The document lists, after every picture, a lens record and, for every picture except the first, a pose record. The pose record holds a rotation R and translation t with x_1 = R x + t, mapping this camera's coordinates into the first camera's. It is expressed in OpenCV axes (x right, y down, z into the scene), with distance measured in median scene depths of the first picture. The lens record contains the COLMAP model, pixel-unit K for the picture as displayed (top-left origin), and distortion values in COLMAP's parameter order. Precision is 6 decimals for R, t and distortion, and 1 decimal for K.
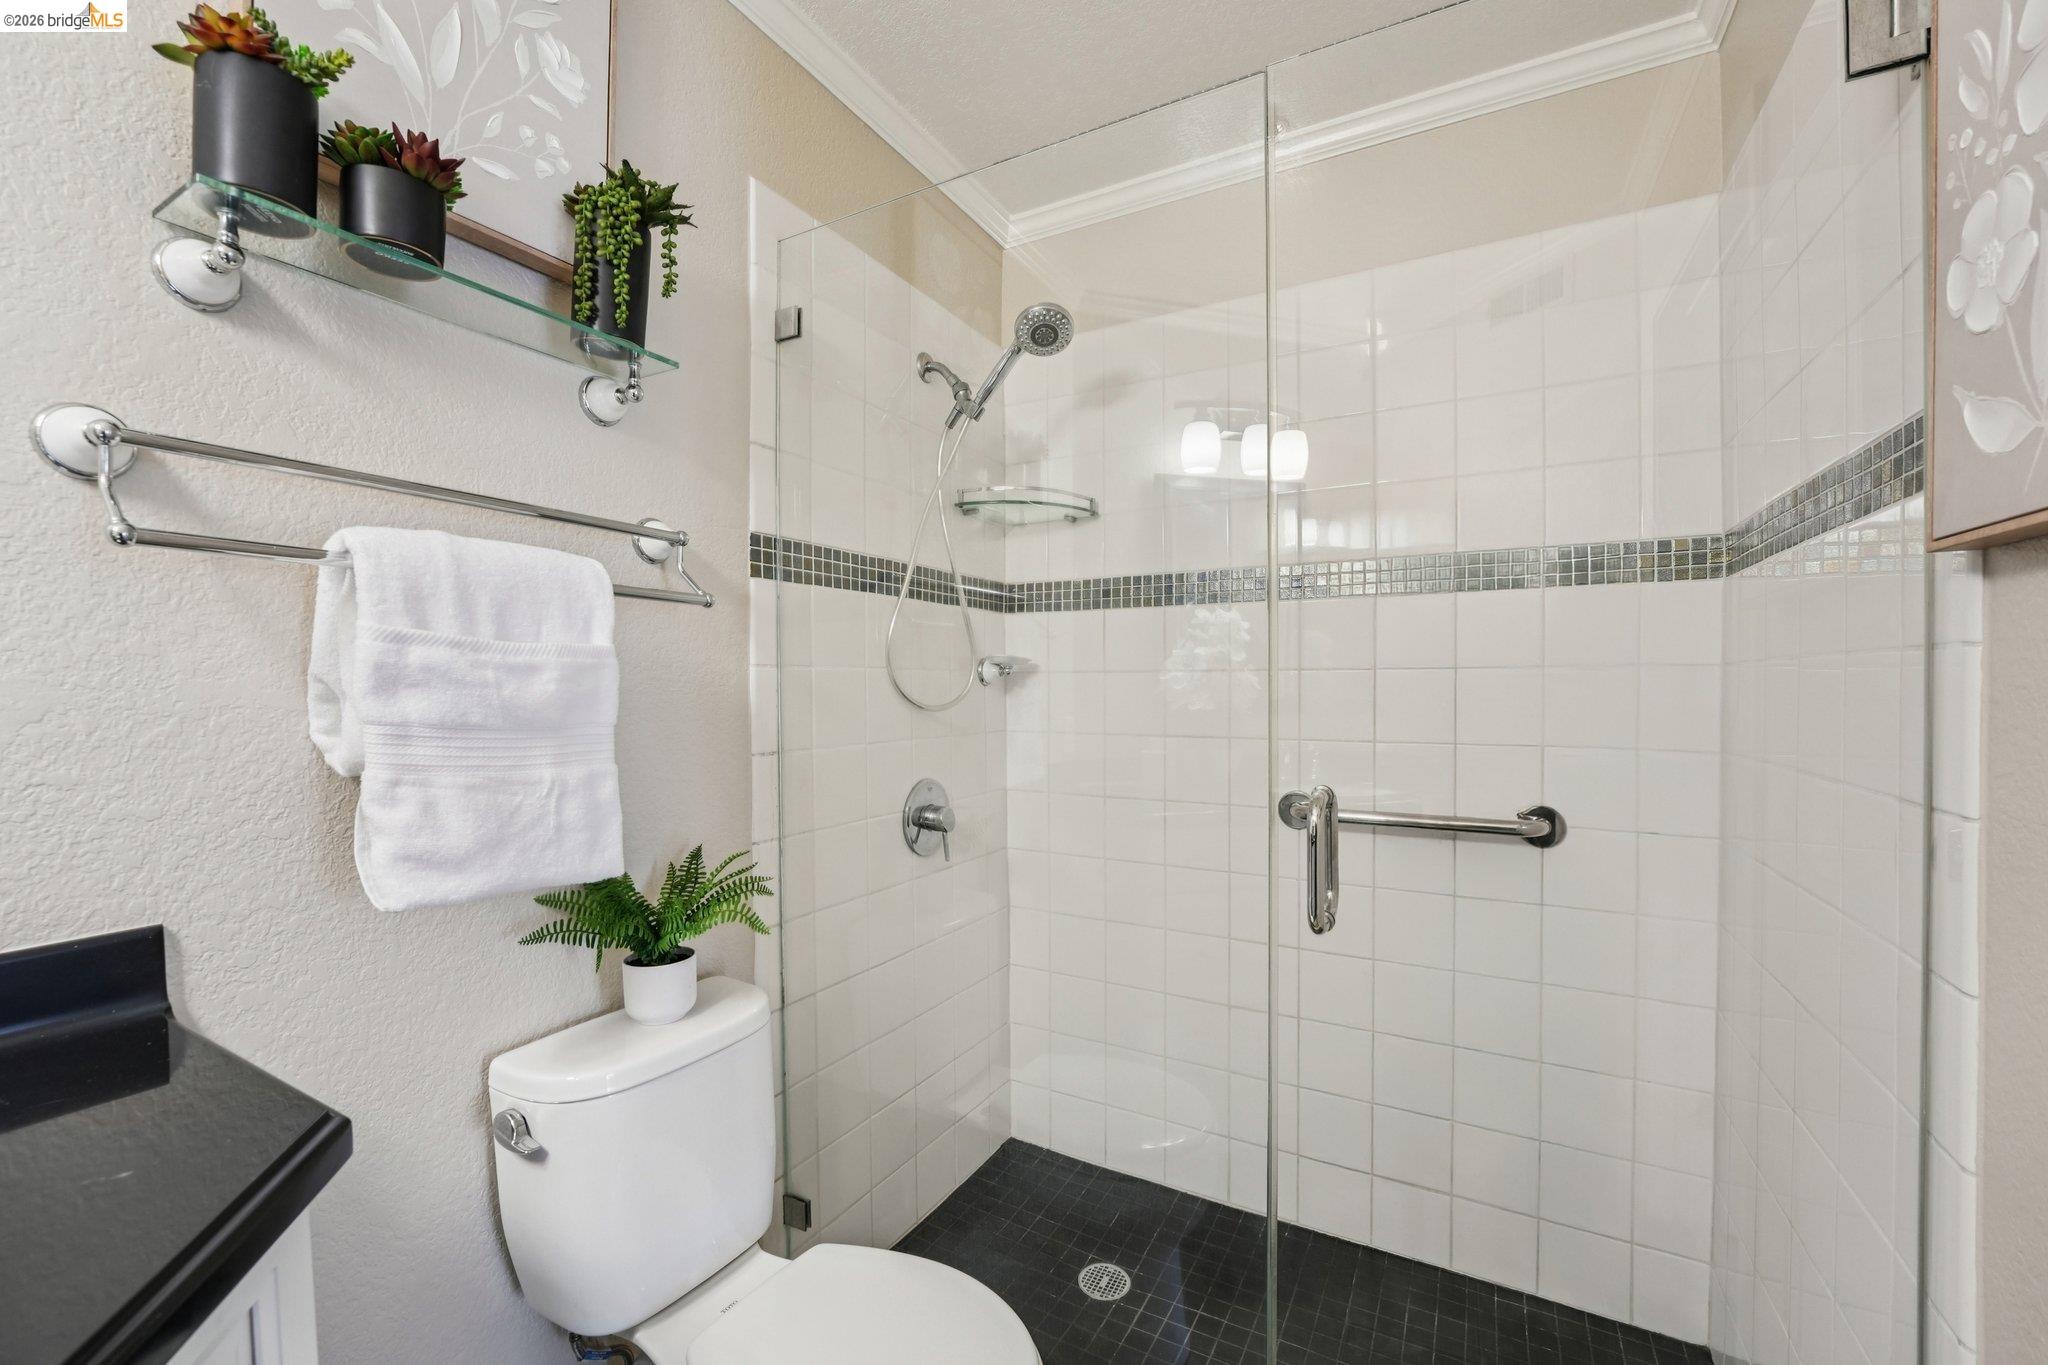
lens RADIAL K [[828.0, 0, 1023.2], [0, 828.0, 695.7], [0, 0, 1]] dist [-0.011362, -0.009245]
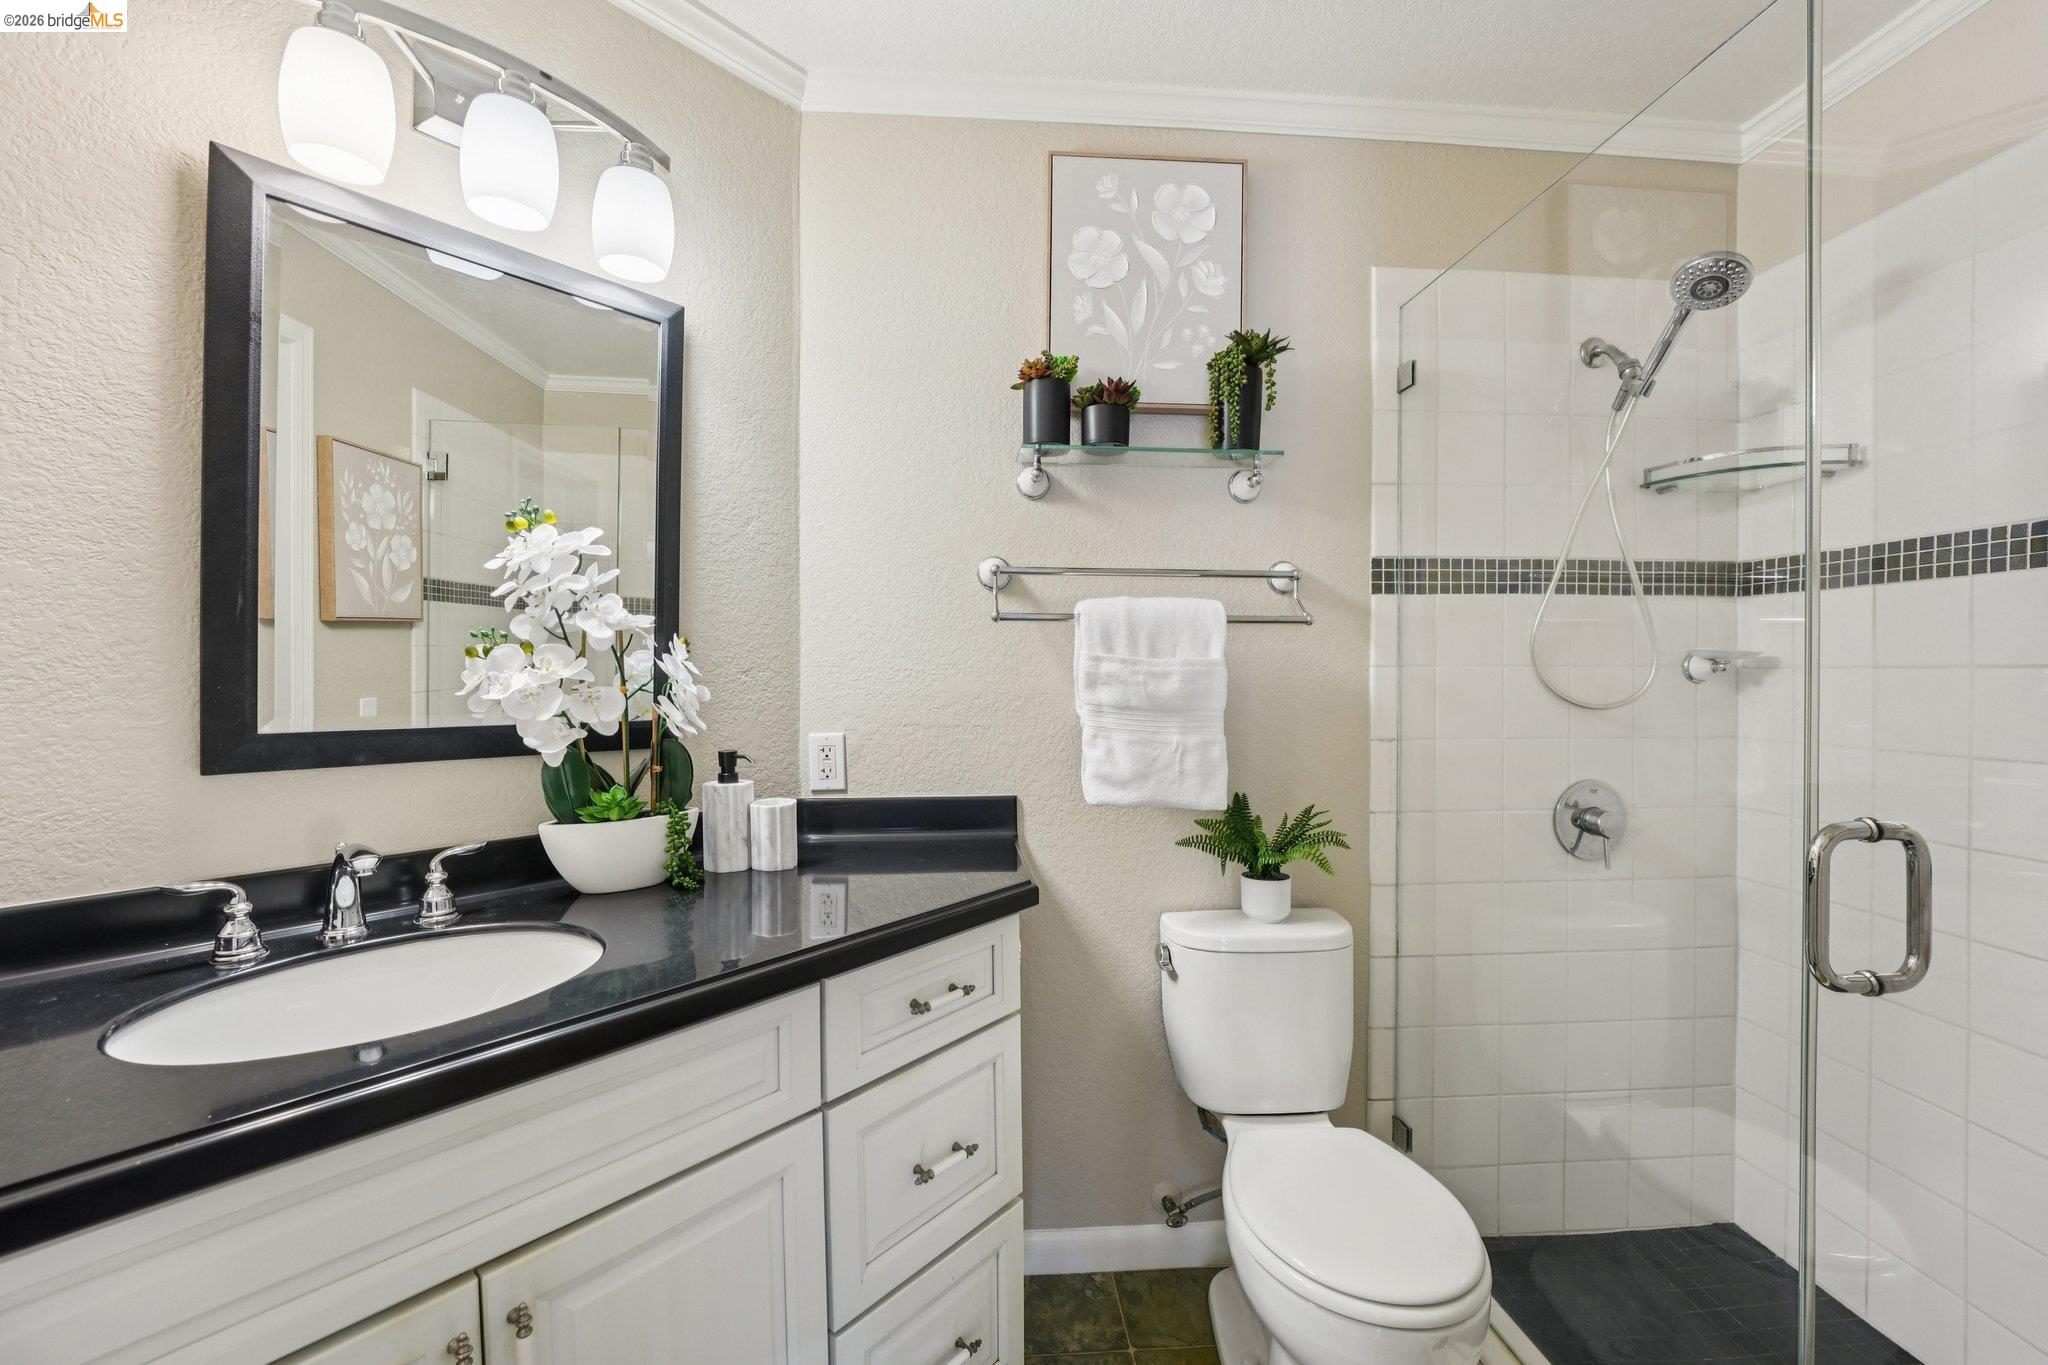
lens RADIAL K [[843.5, 0, 1019.0], [0, 843.5, 670.7], [0, 0, 1]] dist [-0.017676, 0.000121]
pose [[0.554989, -0.002976, -0.831852, 0.497919], [-0.010194, 0.999894, -0.010378, -0.014416], [0.831795, 0.014239, 0.554900, -0.146122]]
